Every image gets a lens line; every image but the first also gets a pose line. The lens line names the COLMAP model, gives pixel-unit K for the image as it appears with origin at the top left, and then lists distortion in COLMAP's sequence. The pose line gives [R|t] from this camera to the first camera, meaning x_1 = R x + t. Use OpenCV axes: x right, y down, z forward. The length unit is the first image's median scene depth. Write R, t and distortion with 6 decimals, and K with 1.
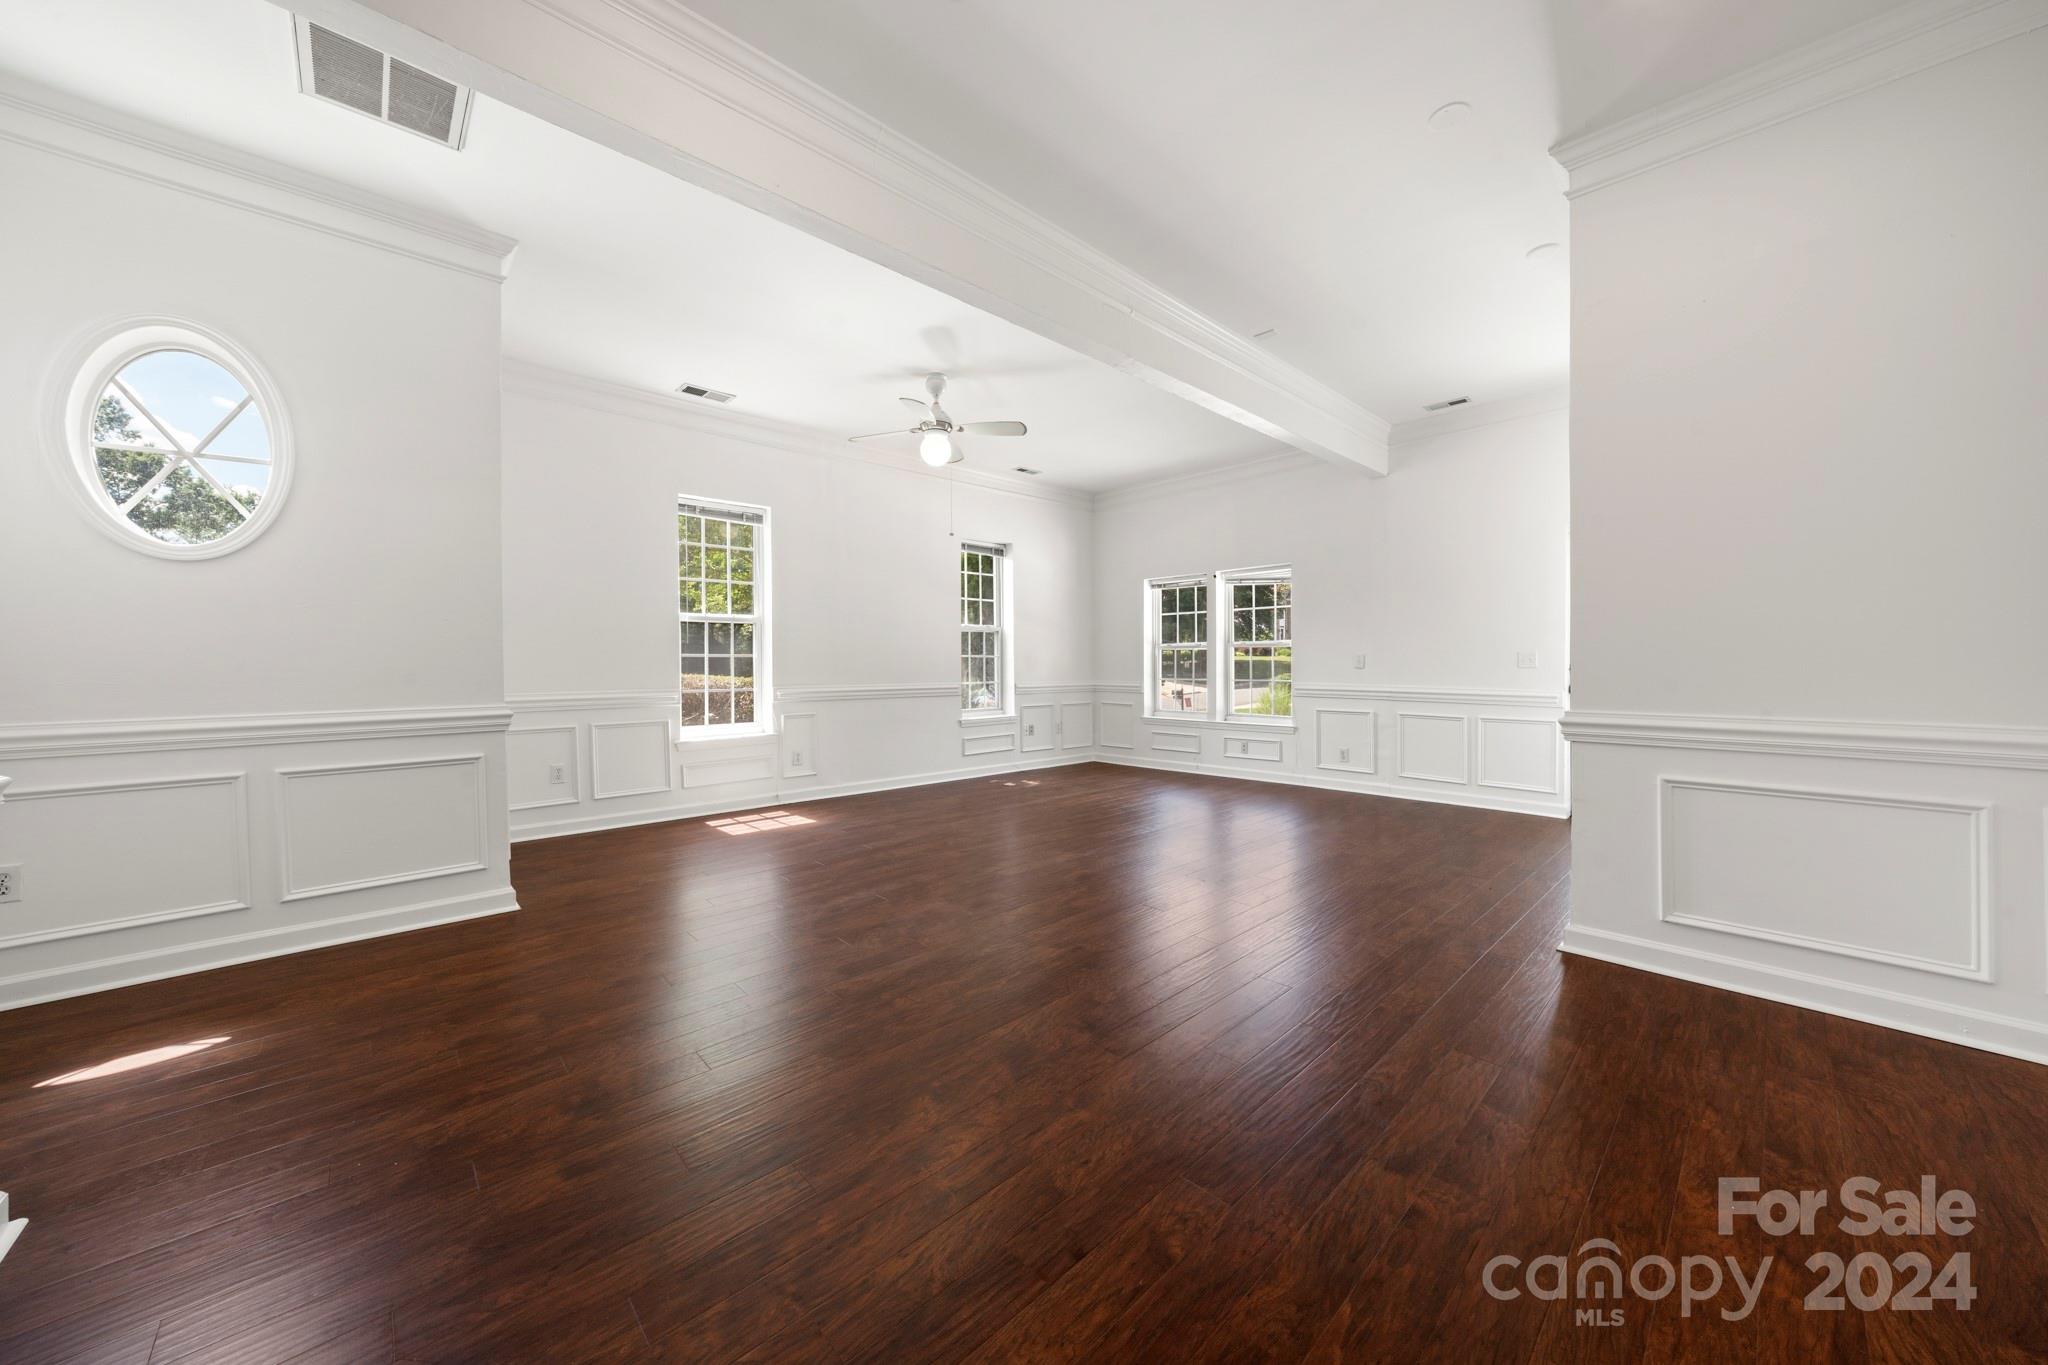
lens RADIAL K [[698.6, 0, 1024.0], [0, 698.6, 682.5], [0, 0, 1]] dist [-0.001338, 0.003272]
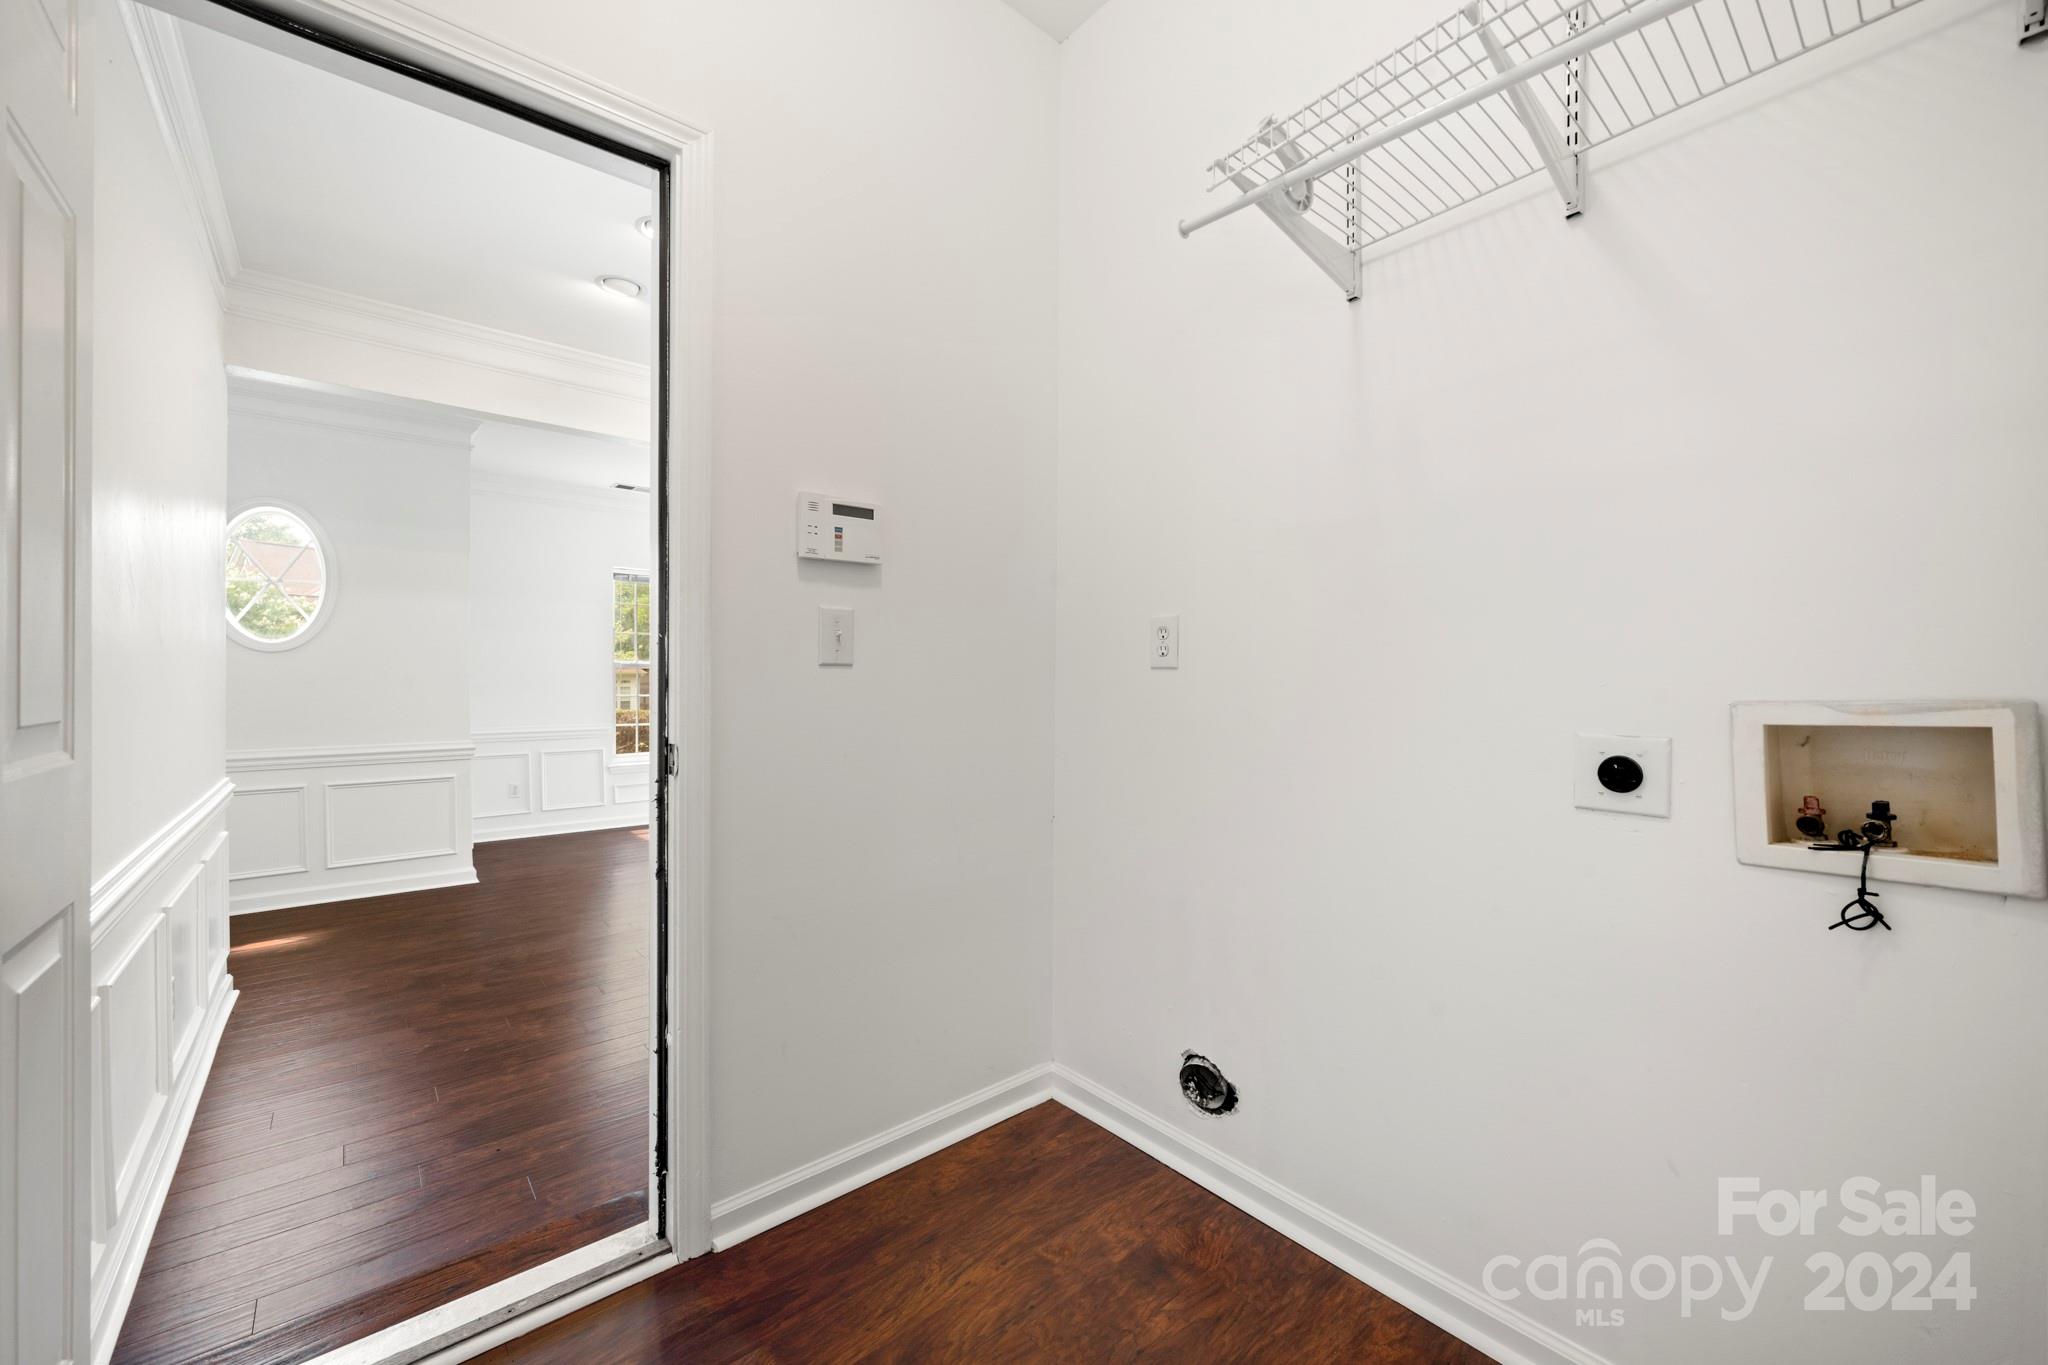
lens RADIAL K [[785.5, 0, 1035.8], [0, 785.5, 695.7], [0, 0, 1]] dist [-0.000577, -0.000101]
pose [[0.999316, 0.003963, -0.036776, 0.559388], [-0.004162, 0.999977, -0.005340, -0.064905], [0.036754, 0.005490, 0.999309, -0.668080]]
